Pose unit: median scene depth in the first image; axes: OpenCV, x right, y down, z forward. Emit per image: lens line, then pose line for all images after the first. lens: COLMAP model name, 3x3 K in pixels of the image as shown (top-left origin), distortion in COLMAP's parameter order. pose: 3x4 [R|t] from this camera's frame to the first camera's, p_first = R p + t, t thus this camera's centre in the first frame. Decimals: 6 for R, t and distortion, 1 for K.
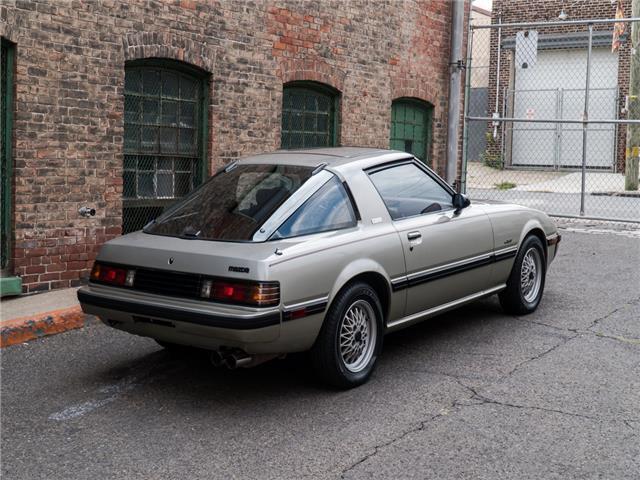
lens RADIAL K [[929.6, 0, 287.0], [0, 929.6, 222.3], [0, 0, 1]] dist [0.079026, 0.000000]
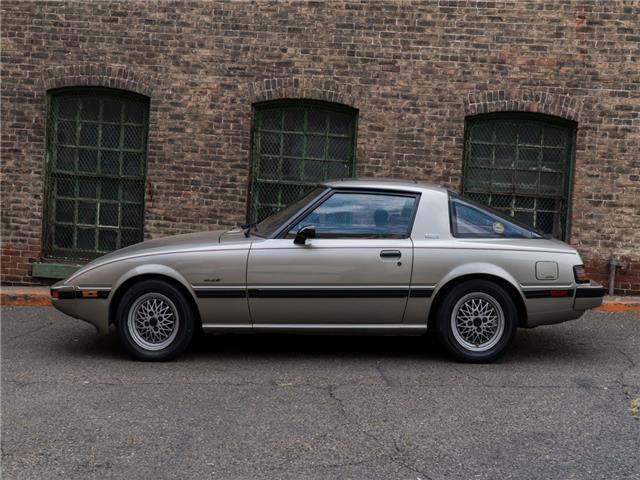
lens RADIAL K [[845.3, 0, 312.0], [0, 845.3, 211.5], [0, 0, 1]] dist [0.080860, 0.000000]
pose [[0.526075, 0.027311, -0.850000, 0.686774], [-0.103265, 0.994140, -0.031969, 0.008260], [0.844146, 0.104593, 0.525812, 0.264961]]
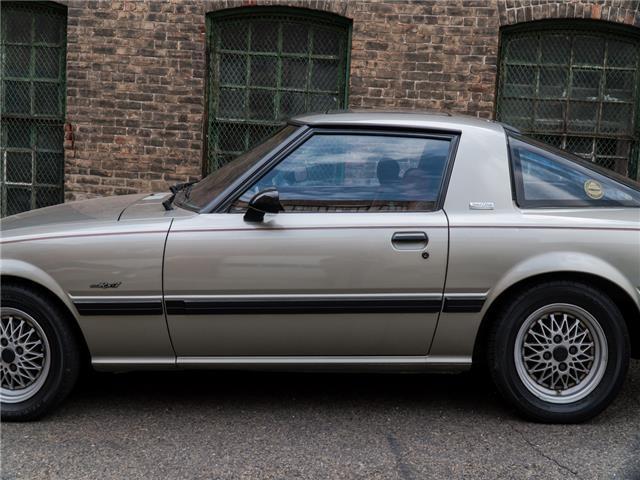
lens RADIAL K [[808.1, 0, 309.2], [0, 808.1, 213.2], [0, 0, 1]] dist [0.076357, 0.000000]
pose [[0.528222, 0.081765, -0.845161, 0.408595], [-0.092945, 0.994940, 0.038165, -0.009324], [0.844004, 0.058393, 0.533148, 0.456901]]
